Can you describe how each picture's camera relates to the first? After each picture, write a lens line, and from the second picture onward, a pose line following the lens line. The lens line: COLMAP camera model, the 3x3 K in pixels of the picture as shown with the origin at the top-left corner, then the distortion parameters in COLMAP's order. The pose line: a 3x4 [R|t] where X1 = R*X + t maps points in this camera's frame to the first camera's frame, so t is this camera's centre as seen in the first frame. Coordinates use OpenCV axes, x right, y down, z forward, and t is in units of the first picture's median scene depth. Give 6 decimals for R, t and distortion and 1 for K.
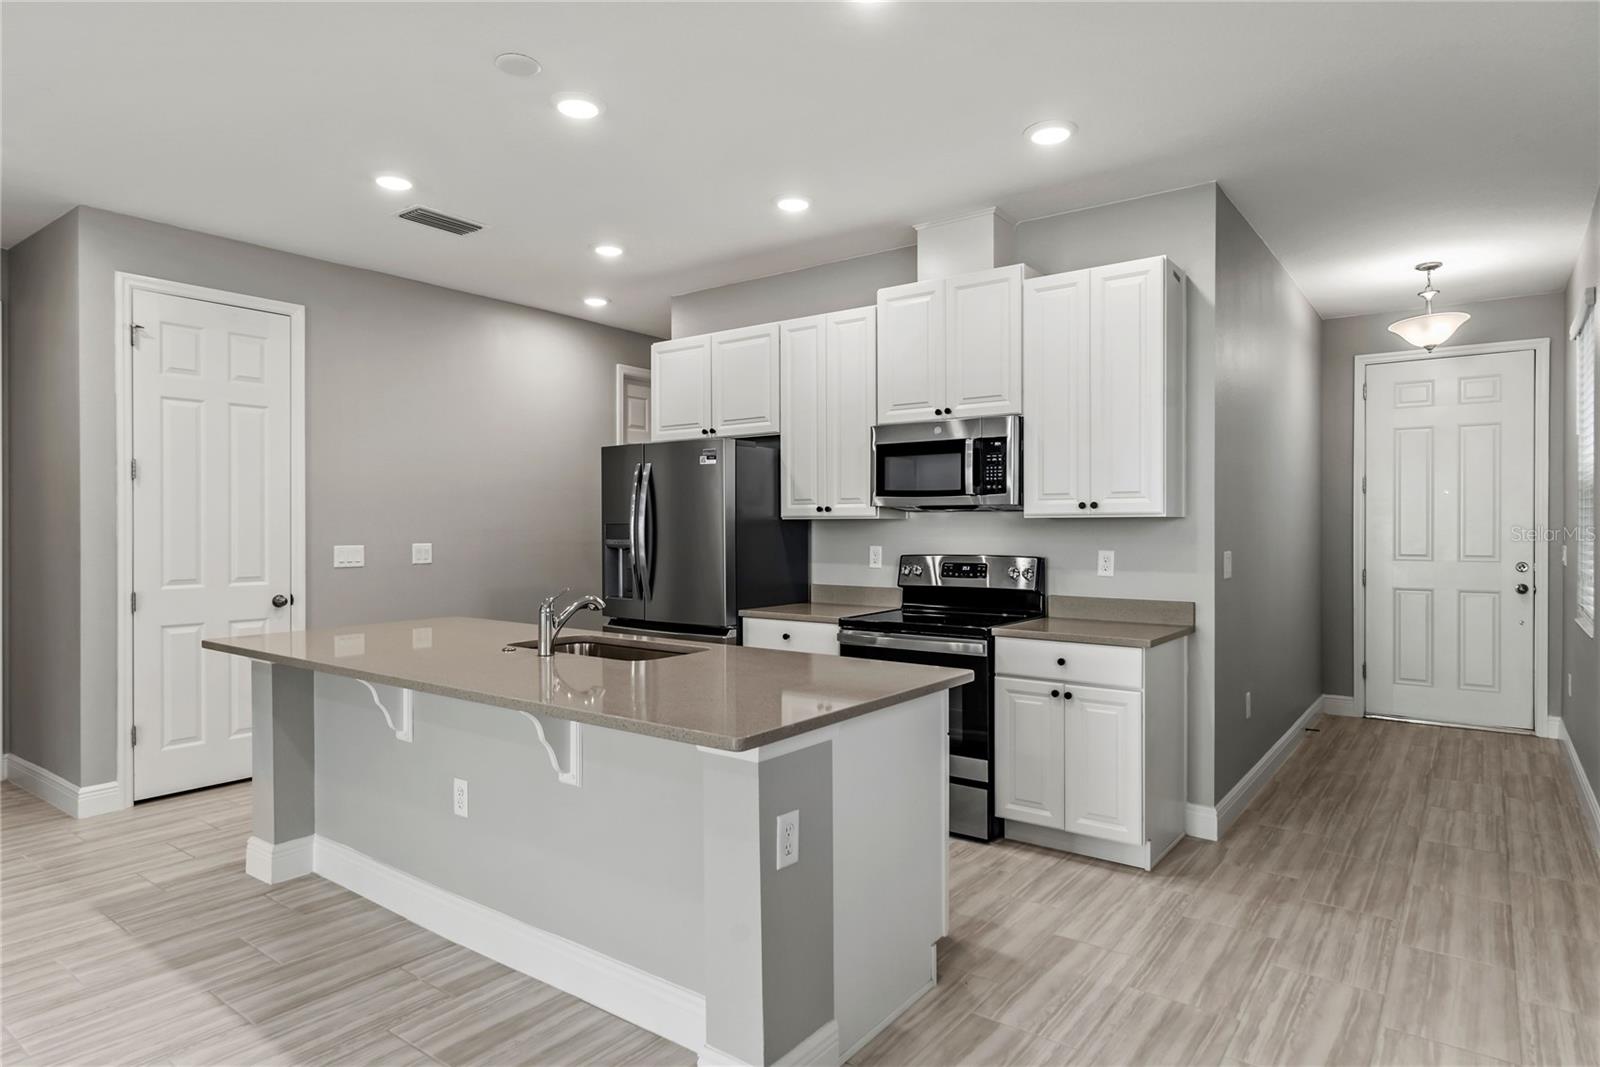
lens RADIAL K [[892.5, 0, 812.0], [0, 892.5, 551.8], [0, 0, 1]] dist [0.023010, -0.008941]
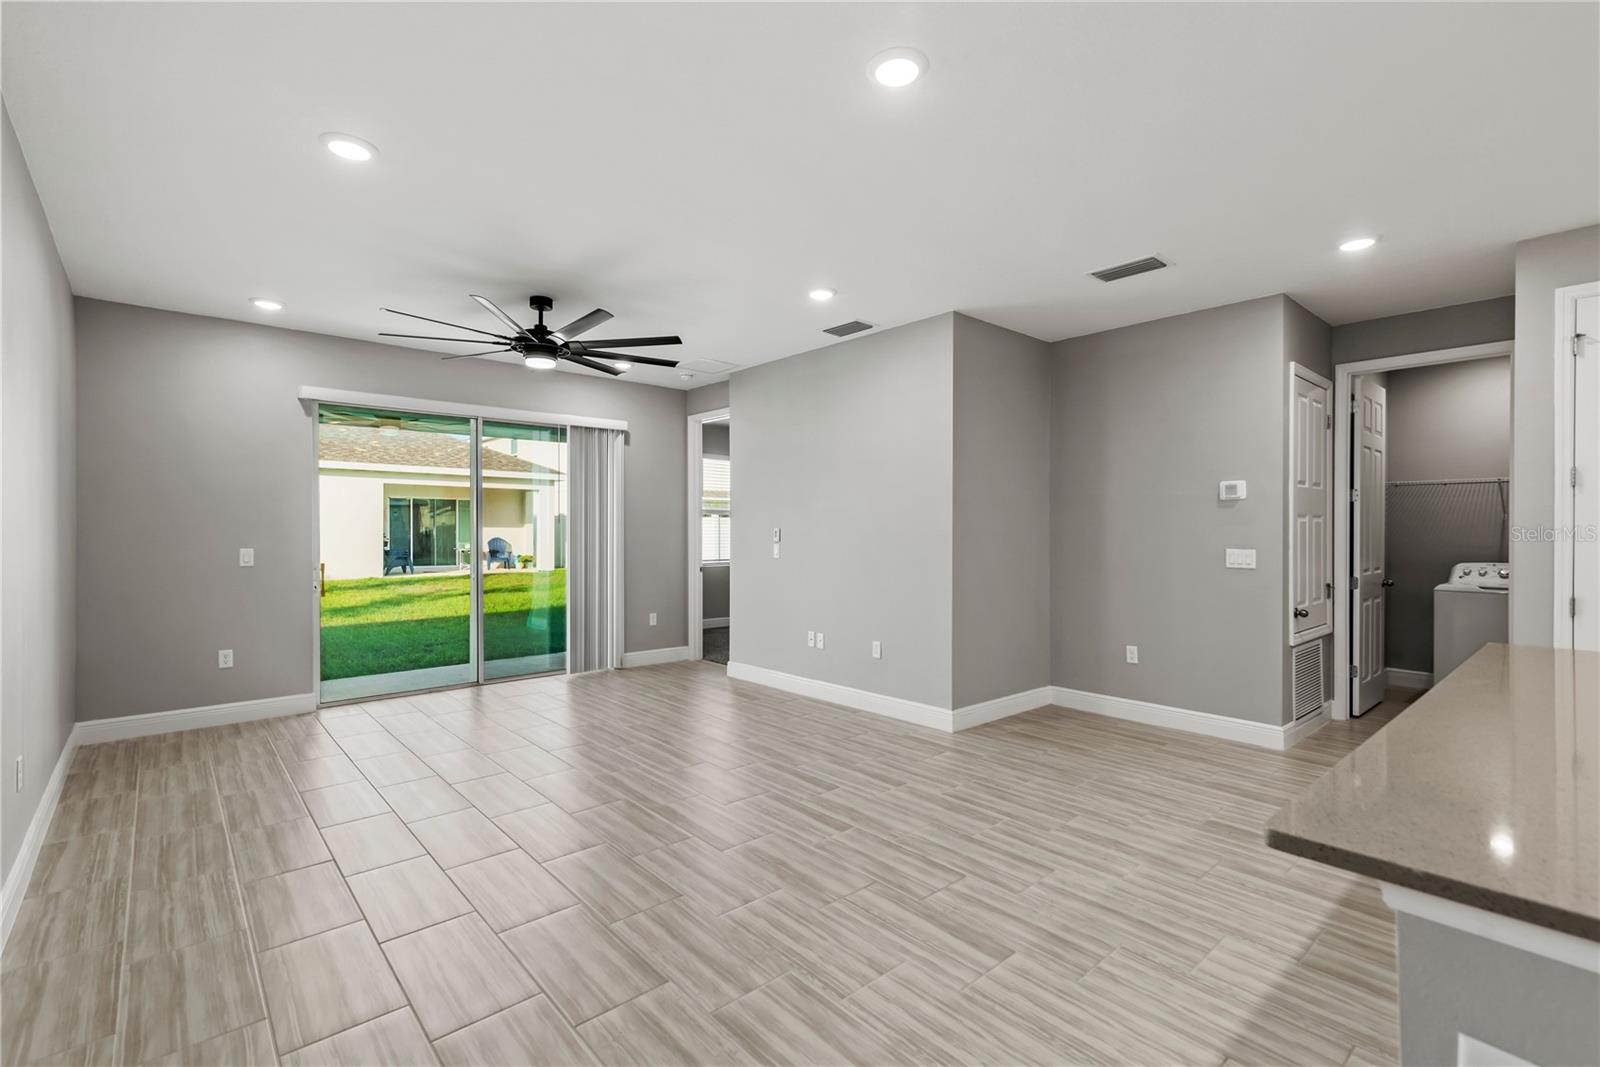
lens RADIAL K [[720.6, 0, 801.4], [0, 720.6, 531.9], [0, 0, 1]] dist [0.019287, -0.001213]
pose [[-0.210054, 0.000736, -0.977690, 0.240377], [-0.027401, 0.999602, 0.006639, -0.009388], [0.977306, 0.028184, -0.209950, 0.311167]]
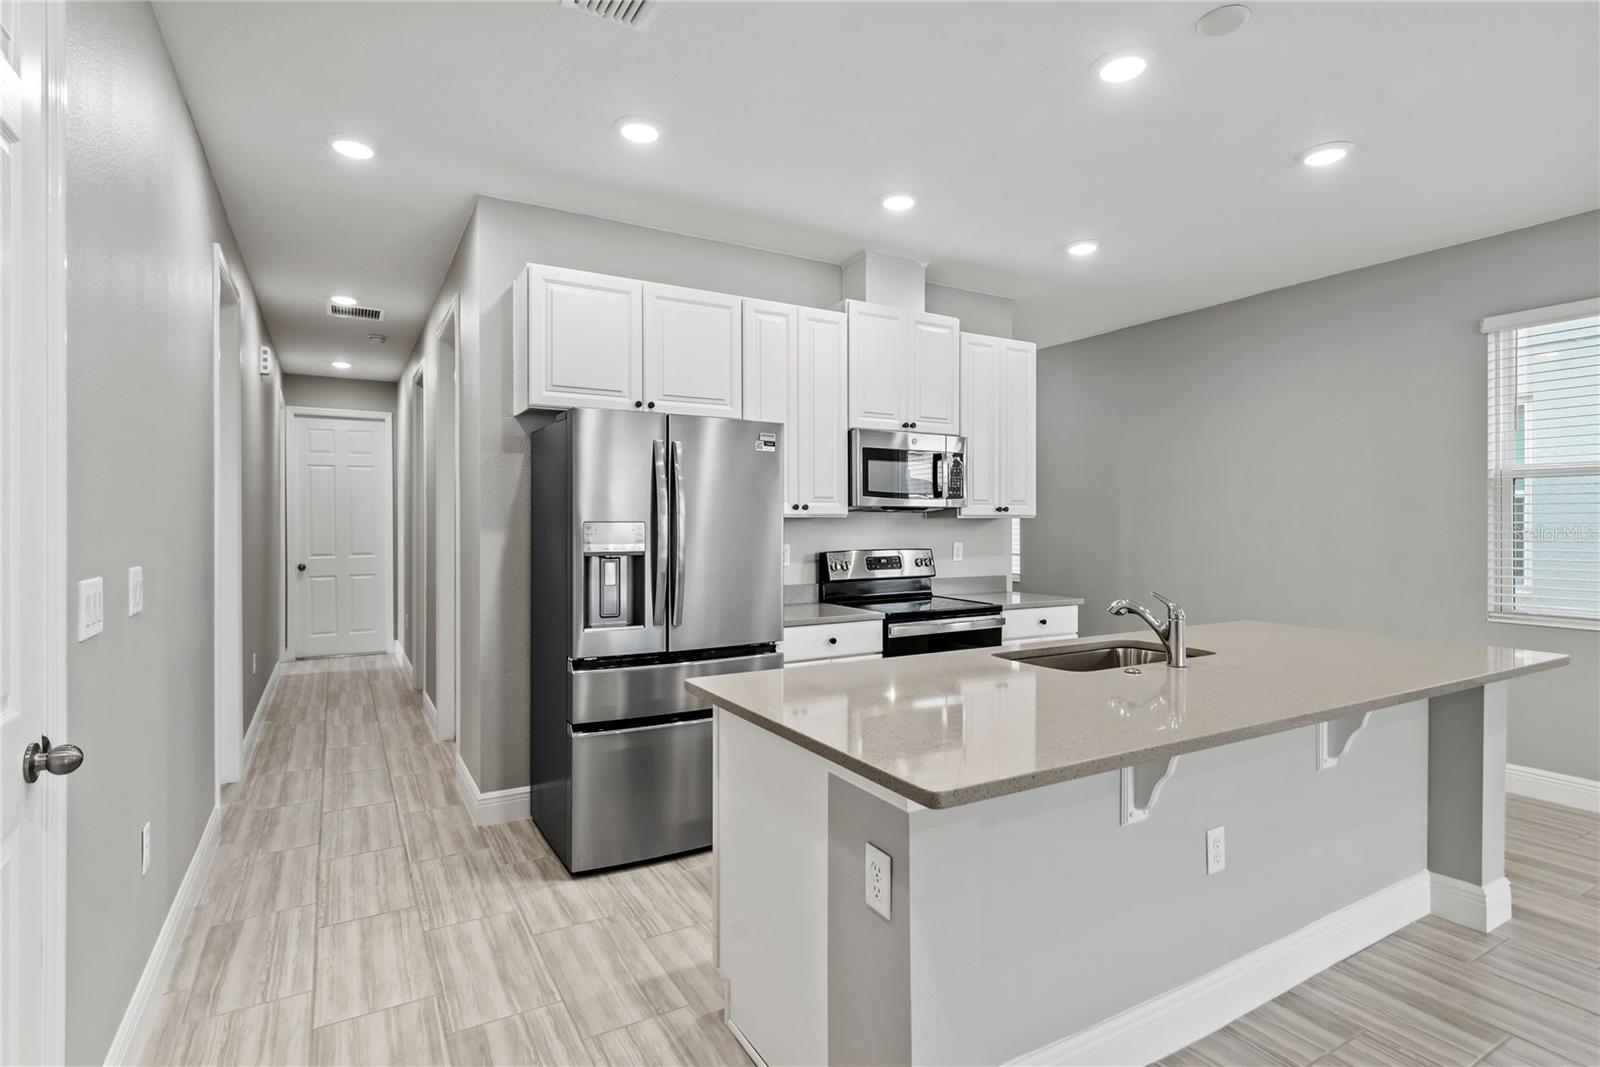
lens RADIAL K [[793.3, 0, 801.8], [0, 793.3, 523.4], [0, 0, 1]] dist [0.004214, 0.000897]
pose [[0.396026, -0.000575, 0.918239, -0.825470], [0.027794, 0.999549, -0.011362, -0.021940], [-0.917818, 0.030021, 0.395864, 0.709265]]
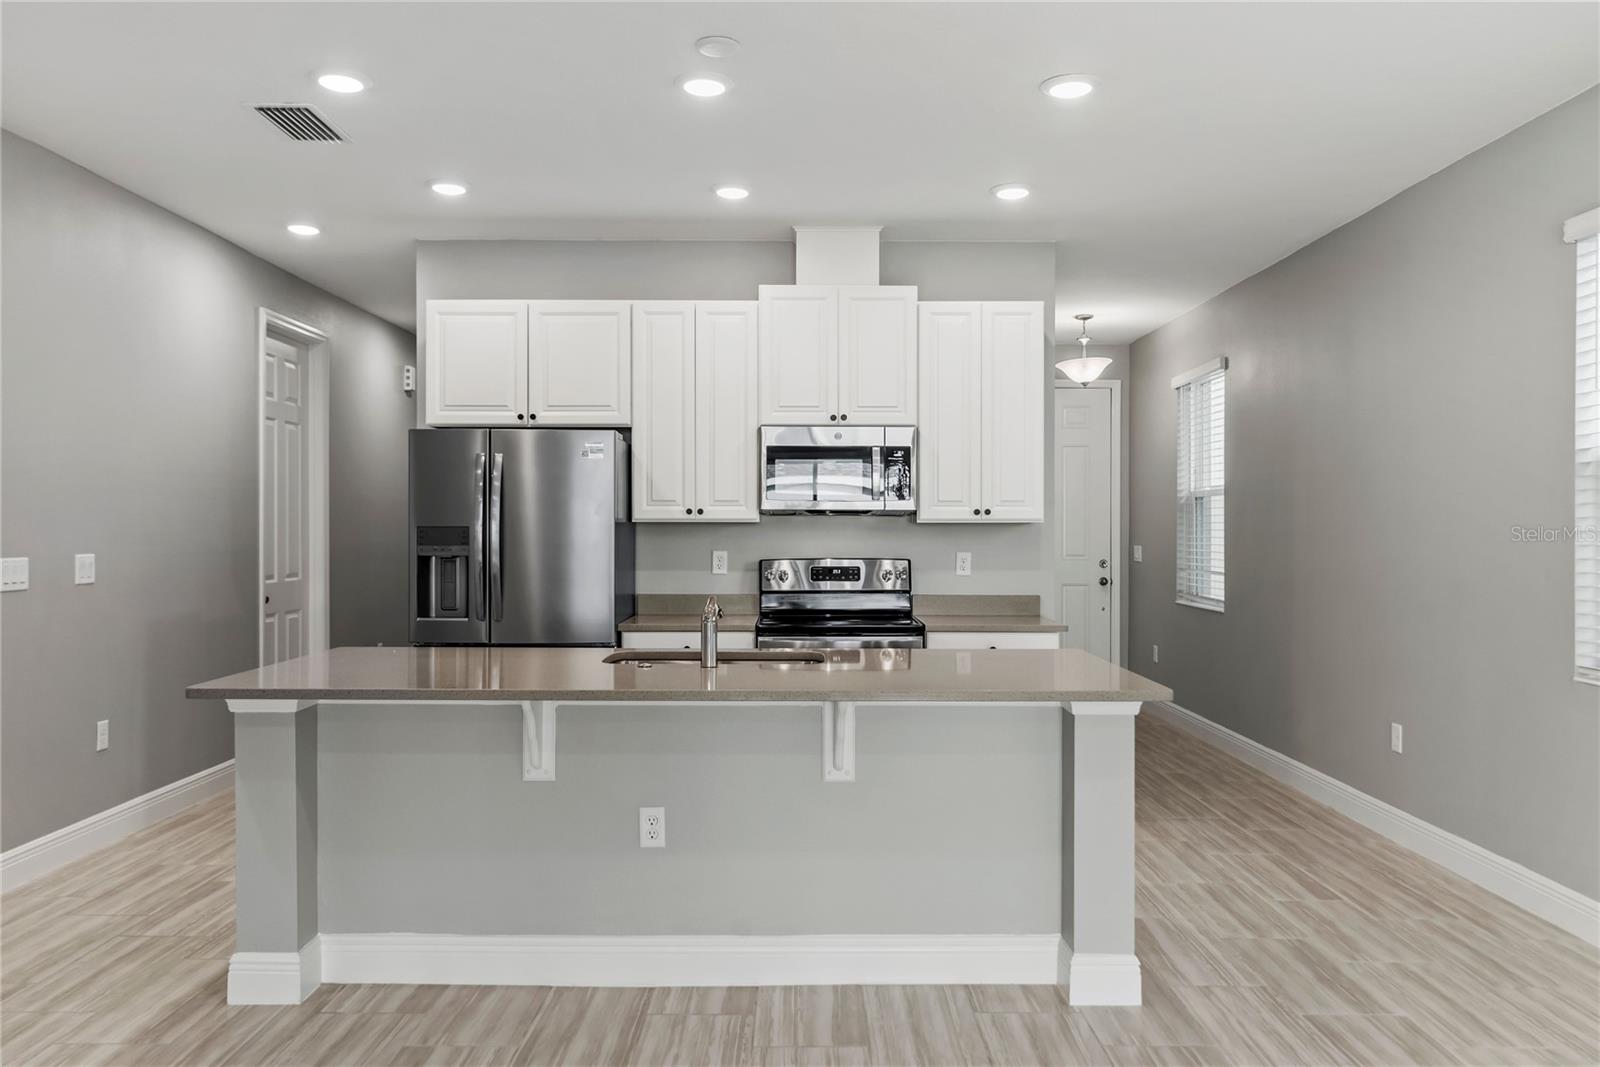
lens RADIAL K [[1159.7, 0, 803.6], [0, 1159.7, 534.4], [0, 0, 1]] dist [-0.005048, 0.002659]
pose [[0.802319, -0.001063, 0.596895, -0.655498], [0.015057, 0.999716, -0.018459, 0.000019], [-0.596706, 0.023797, 0.802107, -0.030379]]
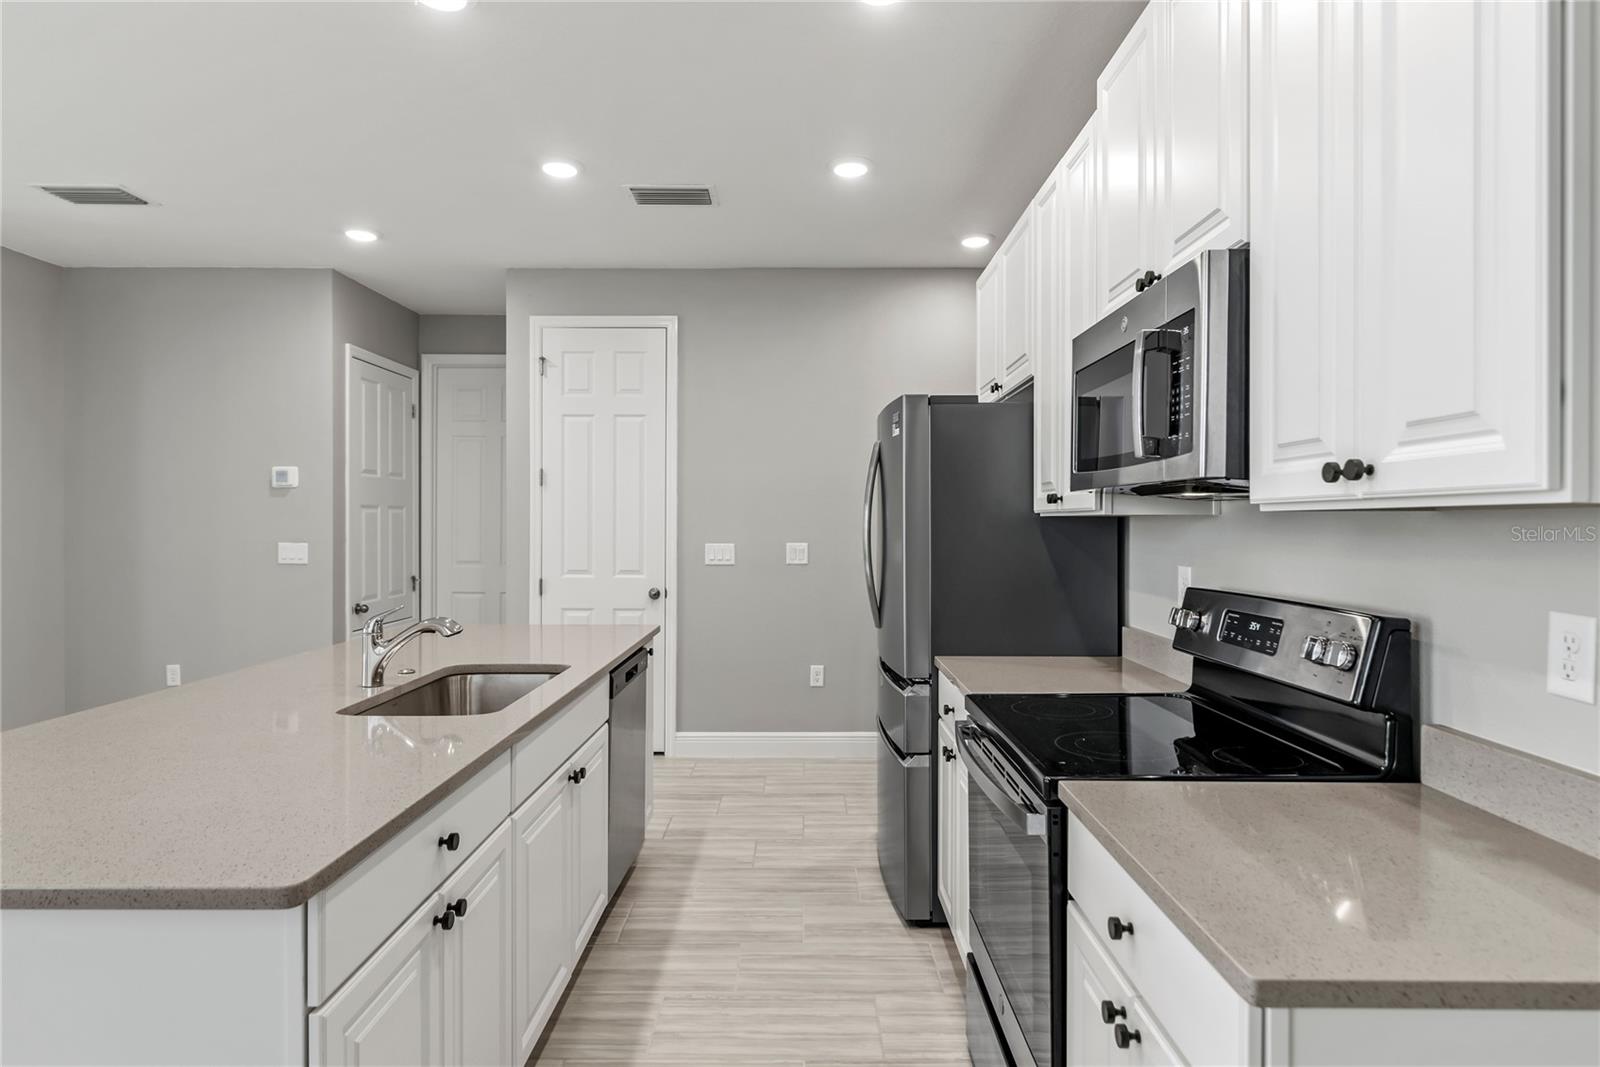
lens RADIAL K [[892.5, 0, 791.7], [0, 892.5, 521.1], [0, 0, 1]] dist [0.023010, -0.008941]
pose [[0.574666, 0.001162, -0.818387, 0.410454], [-0.026164, 0.999514, -0.016953, -0.020214], [0.817970, 0.031155, 0.574417, 0.575789]]
